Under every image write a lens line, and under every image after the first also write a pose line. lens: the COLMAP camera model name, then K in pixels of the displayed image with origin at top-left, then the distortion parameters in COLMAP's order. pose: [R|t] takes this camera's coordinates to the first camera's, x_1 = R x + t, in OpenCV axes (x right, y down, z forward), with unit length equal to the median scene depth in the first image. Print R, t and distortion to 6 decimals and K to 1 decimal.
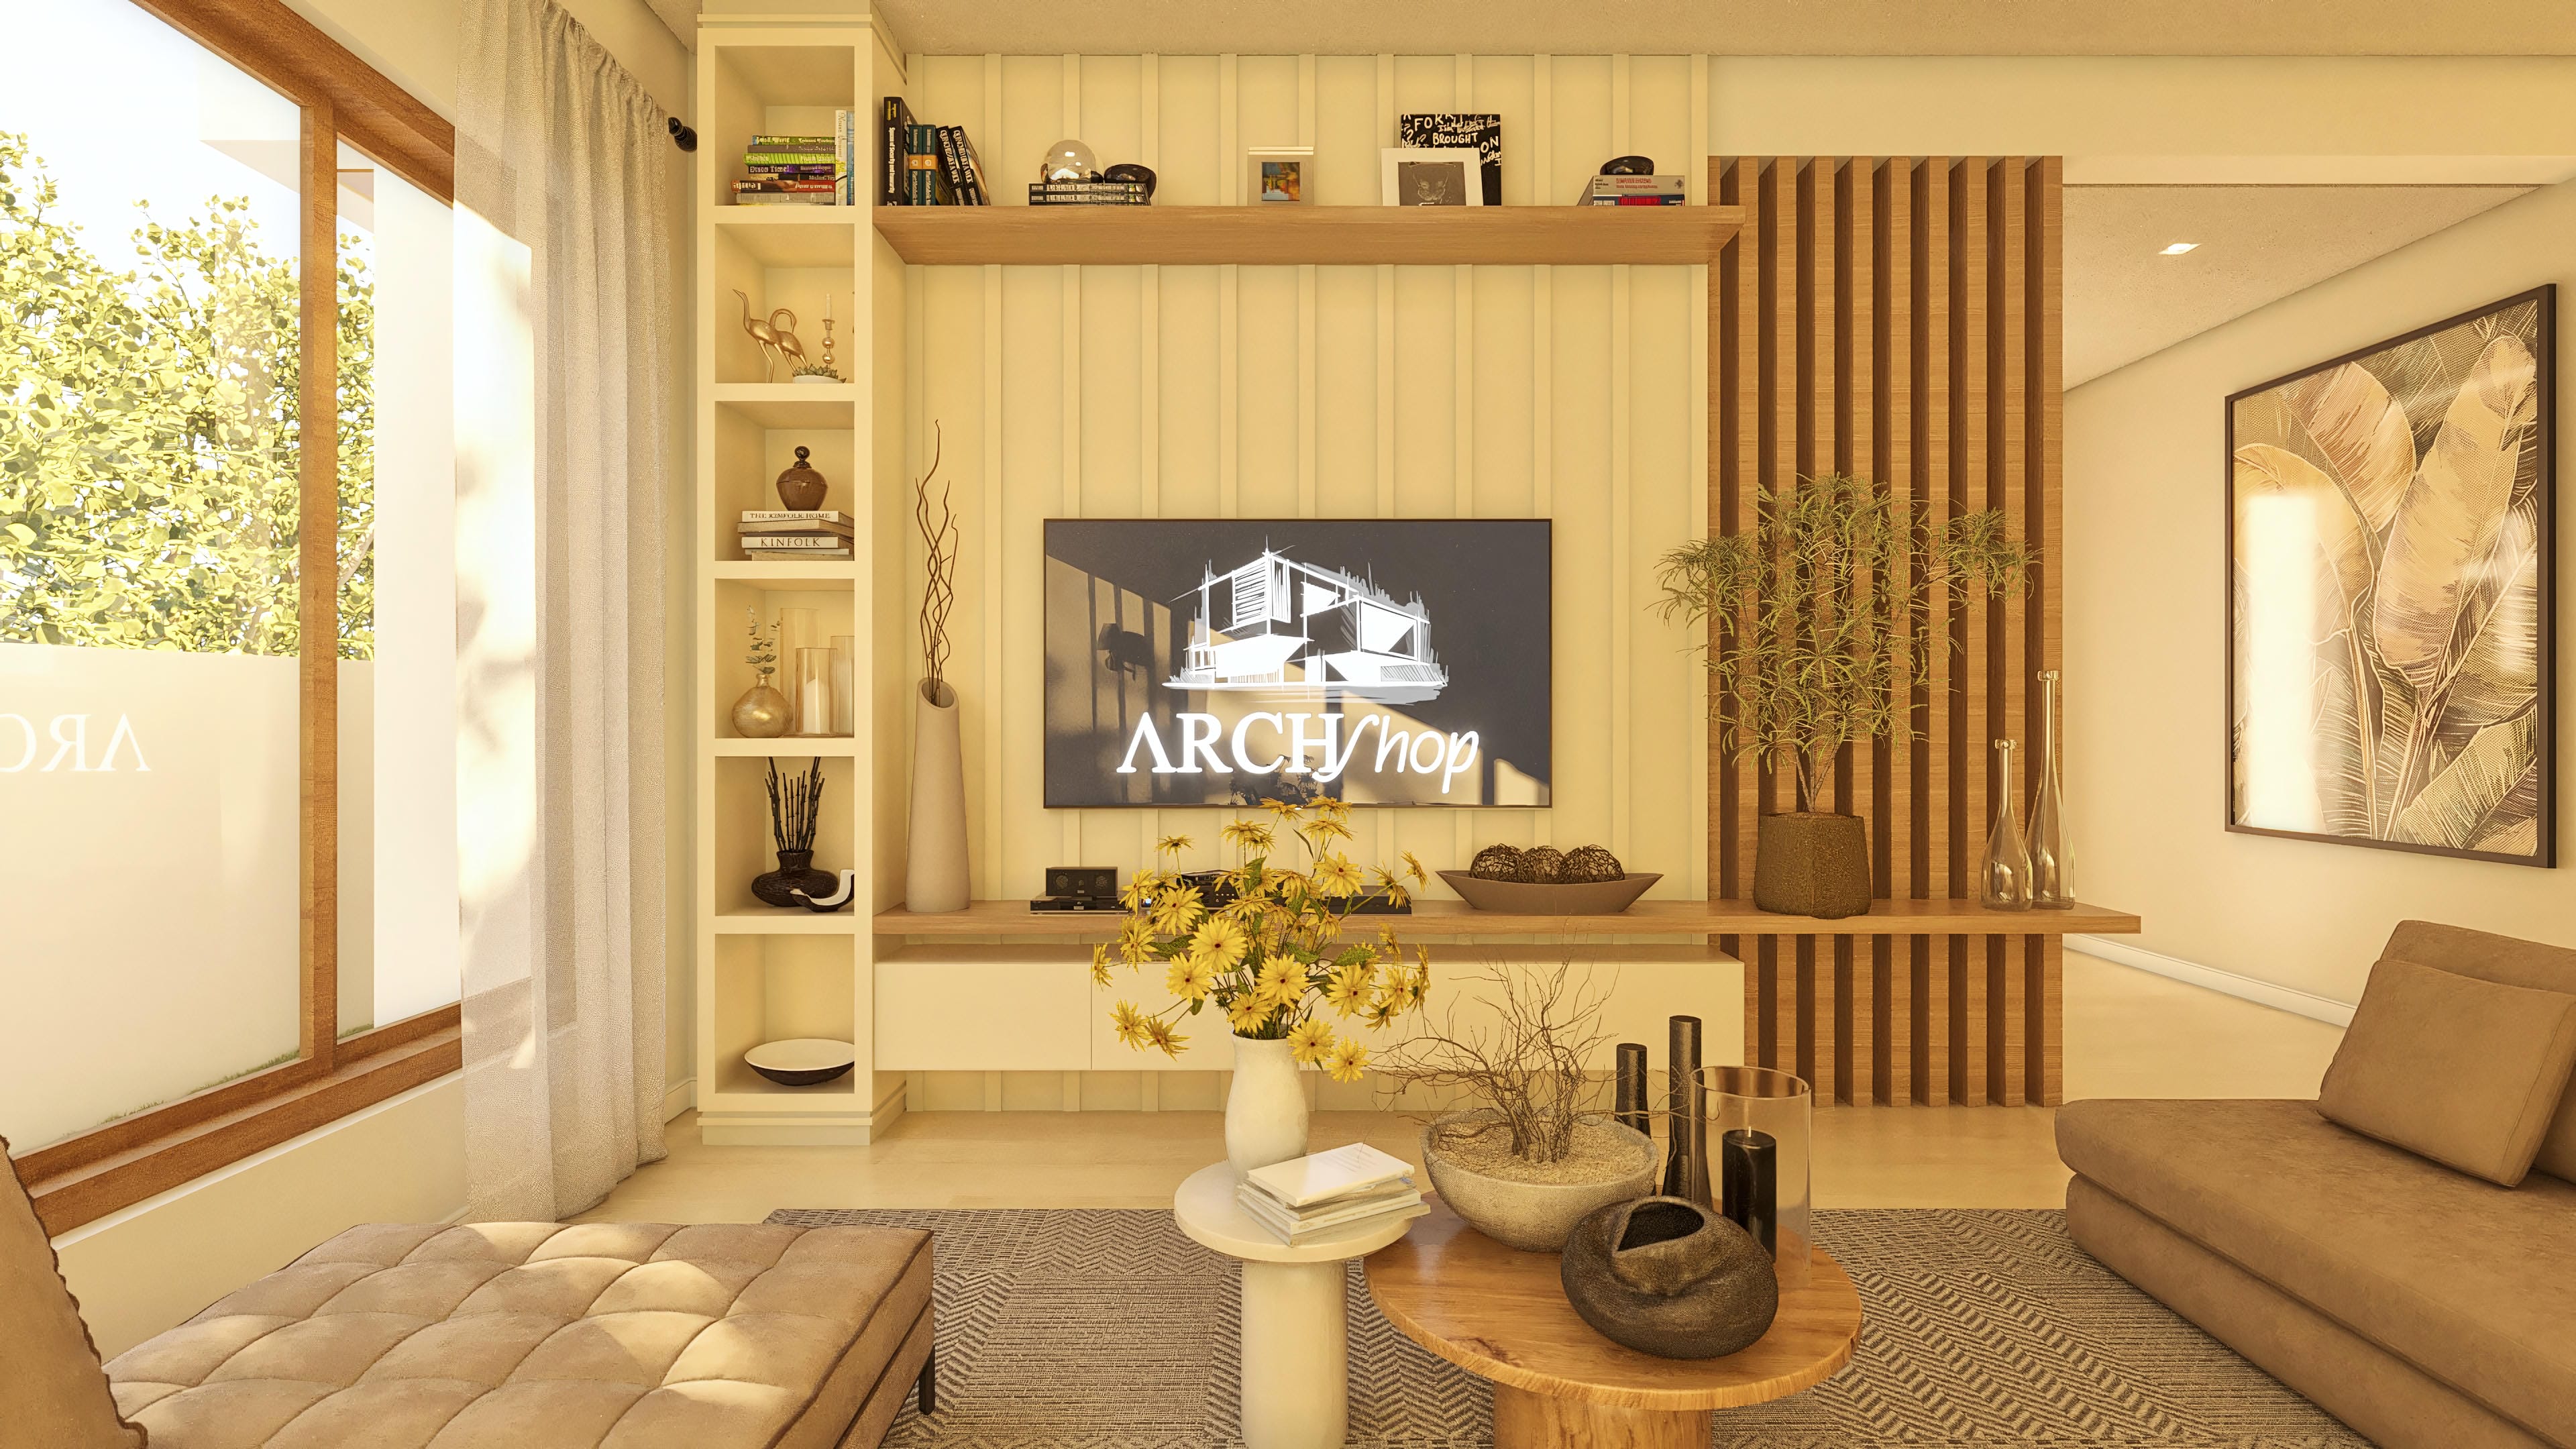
lens RADIAL K [[1240.5, 0, 1297.2], [0, 1240.5, 711.5], [0, 0, 1]] dist [-0.000422, 0.001611]
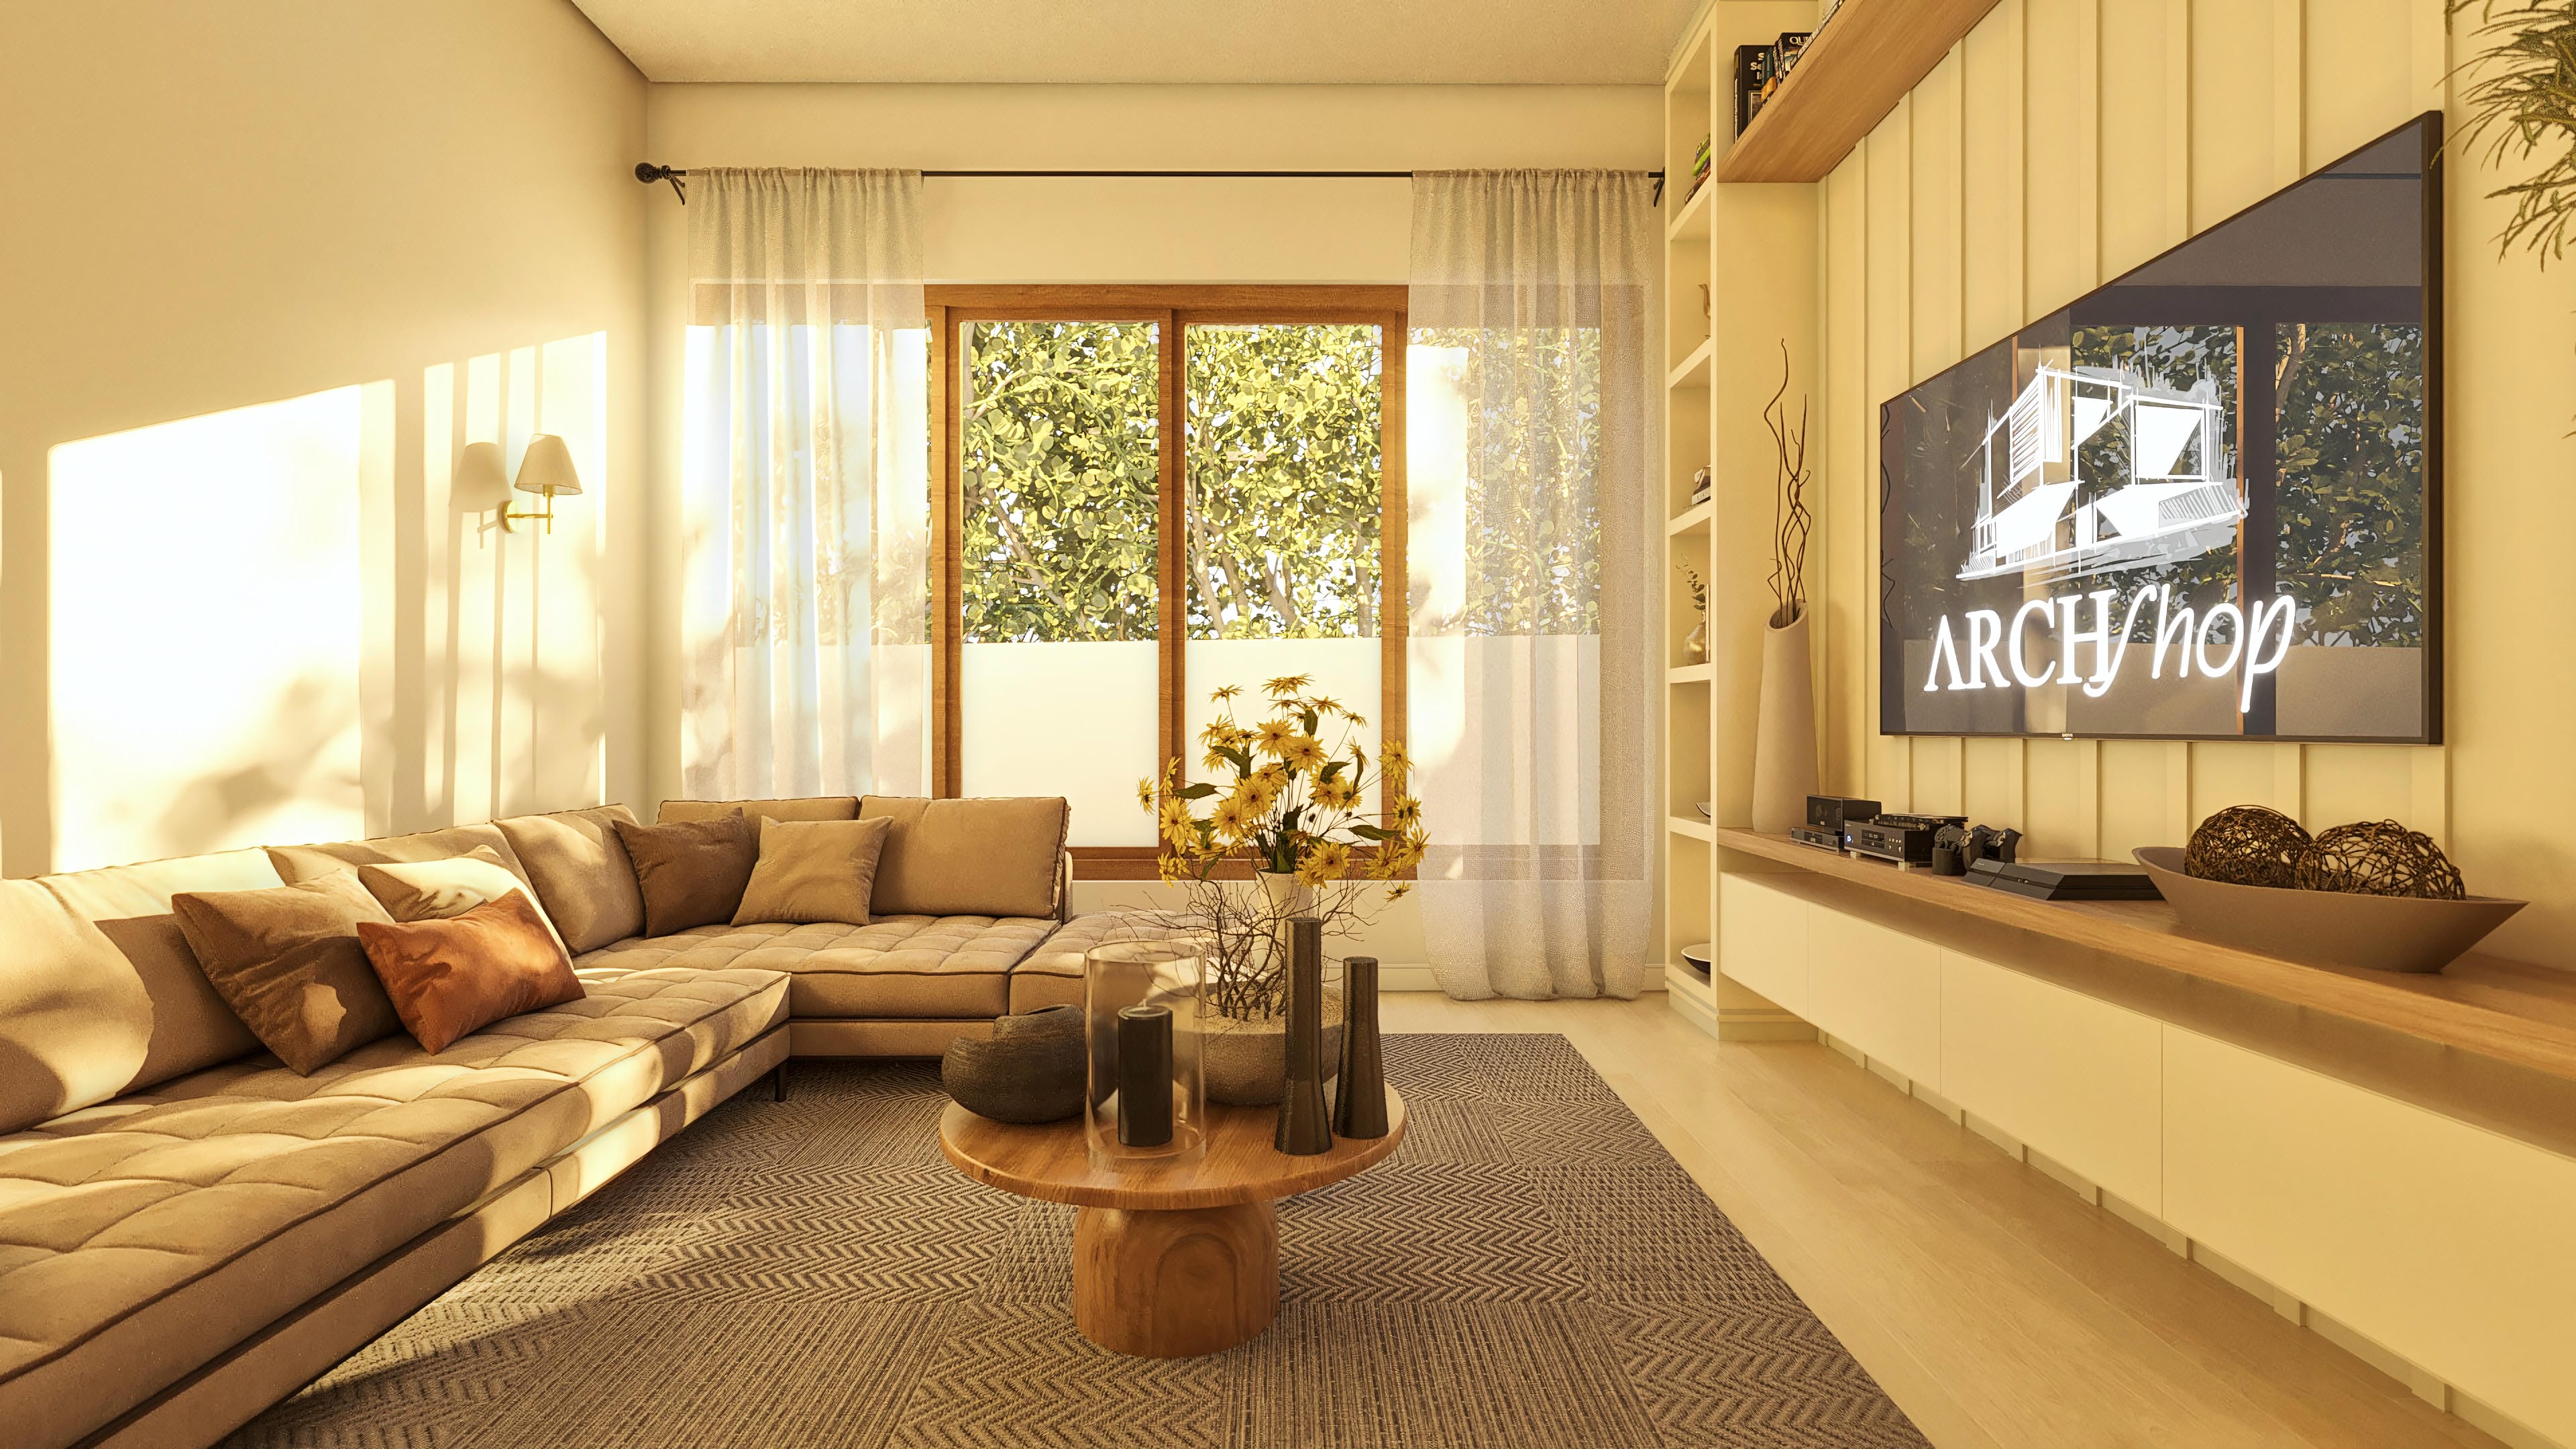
lens RADIAL K [[1246.2, 0, 1276.2], [0, 1246.2, 723.9], [0, 0, 1]] dist [0.005920, 0.000490]
pose [[0.021302, -0.002433, -0.999770, 0.661248], [0.003094, 0.999992, -0.002367, 0.070550], [0.999768, -0.003043, 0.021309, 0.559879]]
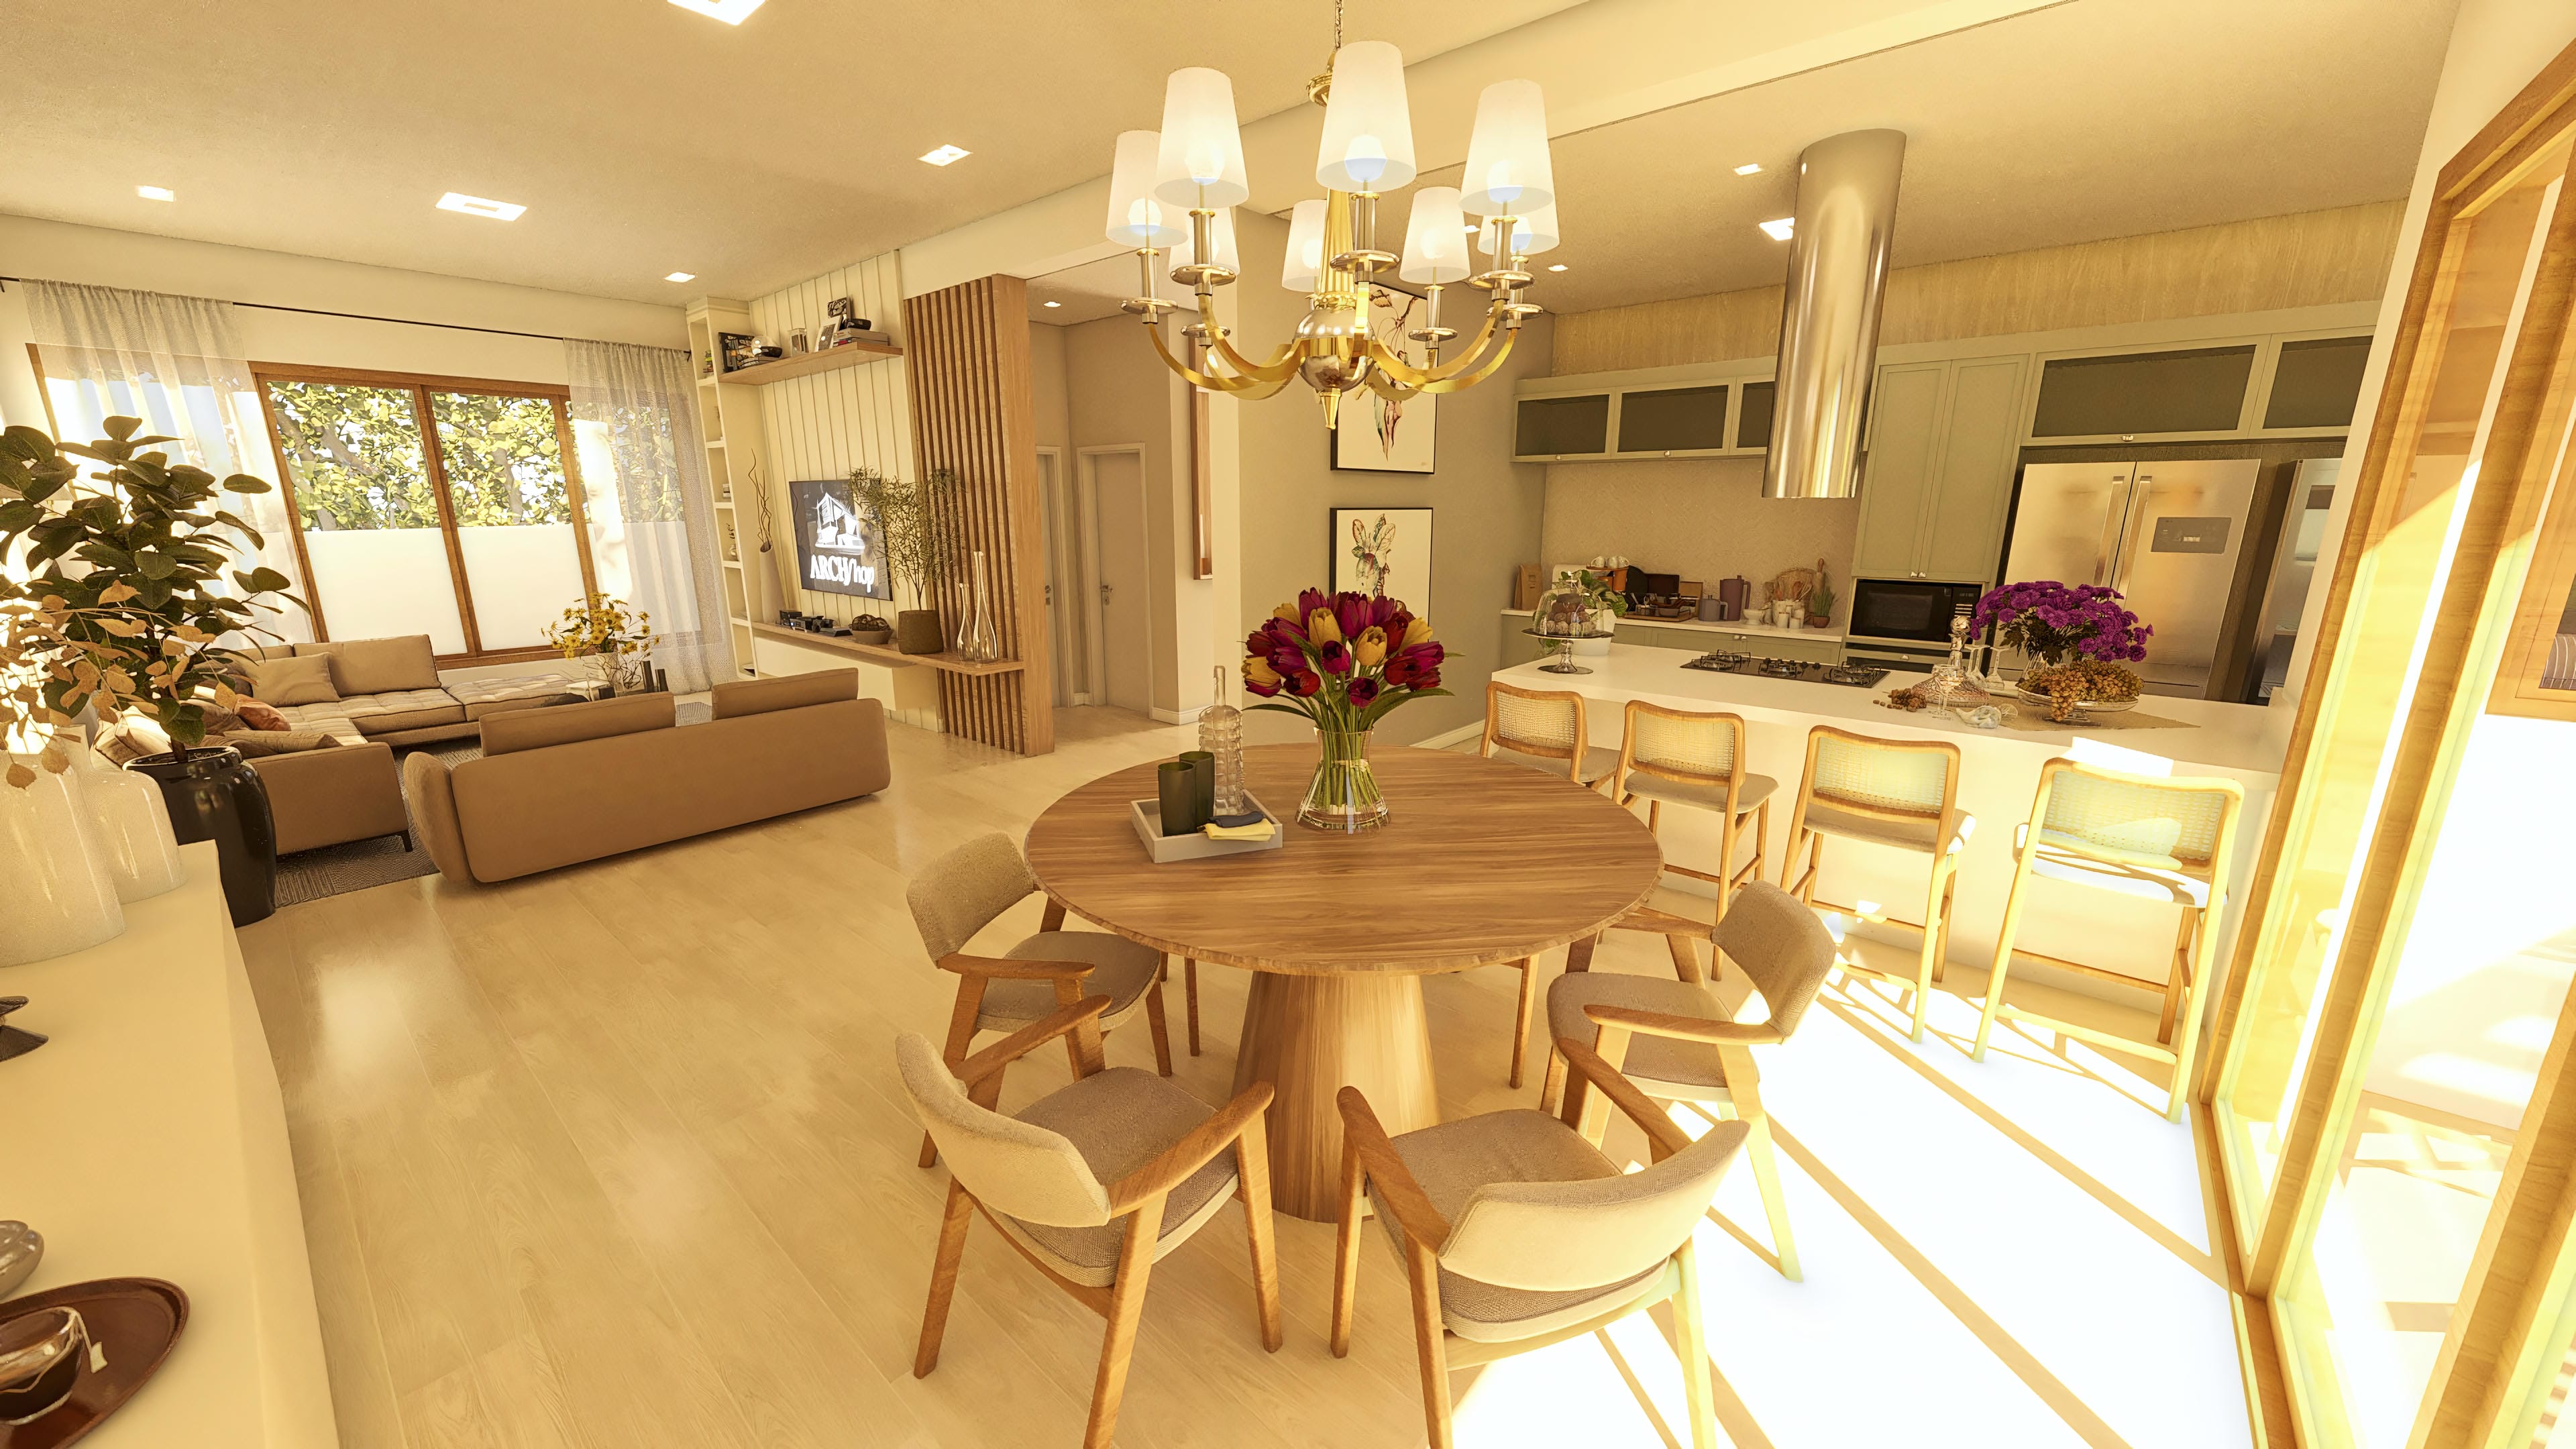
lens RADIAL K [[915.8, 0, 1288.2], [0, 915.8, 722.5], [0, 0, 1]] dist [-0.001675, -0.000106]
pose [[0.769360, 0.147248, -0.621613, 1.948995], [0.002746, 0.972301, 0.233717, -0.108062], [0.638809, -0.181520, 0.747645, 0.113543]]
